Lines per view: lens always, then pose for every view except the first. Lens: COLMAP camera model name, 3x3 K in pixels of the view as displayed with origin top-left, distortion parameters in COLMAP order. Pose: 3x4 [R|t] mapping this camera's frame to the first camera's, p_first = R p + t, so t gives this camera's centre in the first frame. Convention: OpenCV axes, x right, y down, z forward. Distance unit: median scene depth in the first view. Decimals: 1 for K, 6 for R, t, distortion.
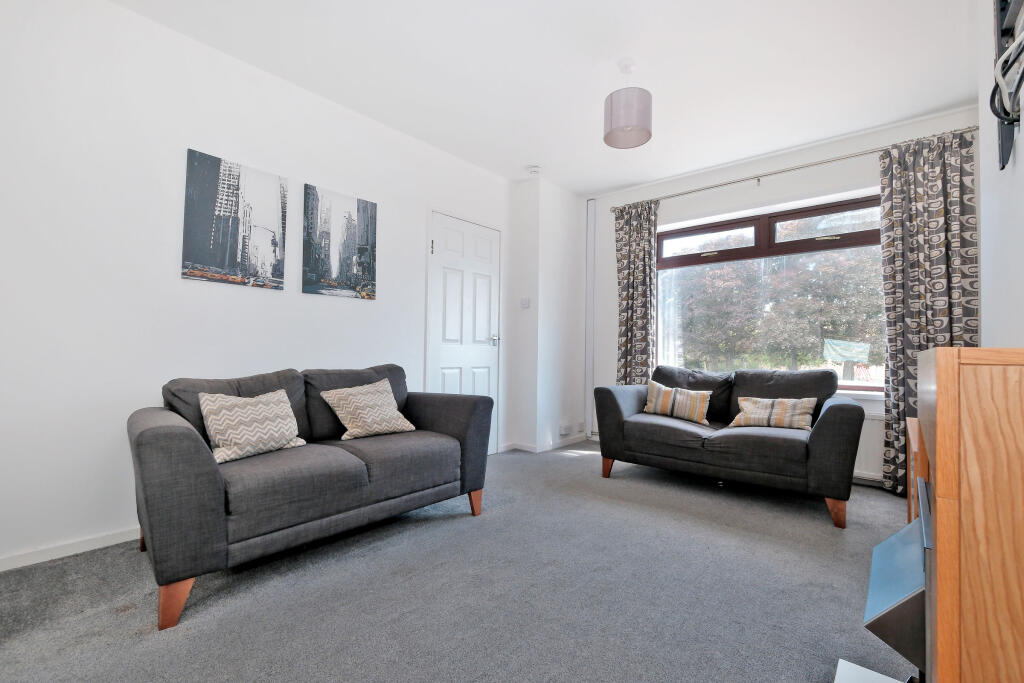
lens RADIAL K [[446.8, 0, 511.0], [0, 446.8, 348.1], [0, 0, 1]] dist [-0.005022, 0.000641]
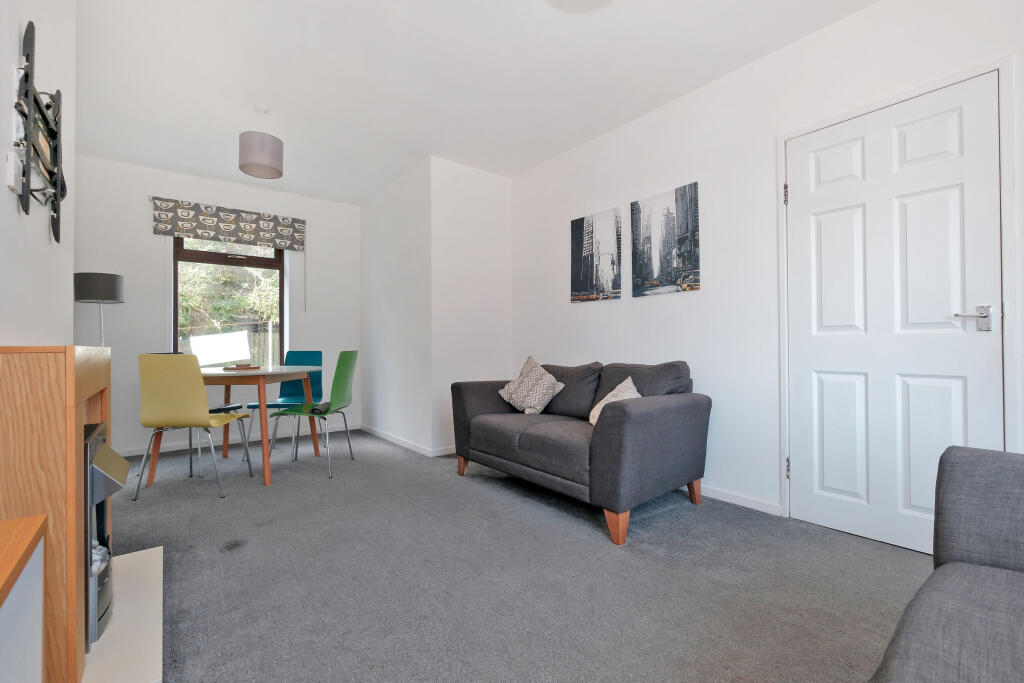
lens RADIAL K [[446.8, 0, 514.4], [0, 446.8, 345.6], [0, 0, 1]] dist [-0.005022, 0.000641]
pose [[-0.178046, -0.020347, -0.983812, 0.704461], [0.006452, 0.999741, -0.021844, 0.023492], [0.984001, -0.010237, -0.177869, 0.880186]]
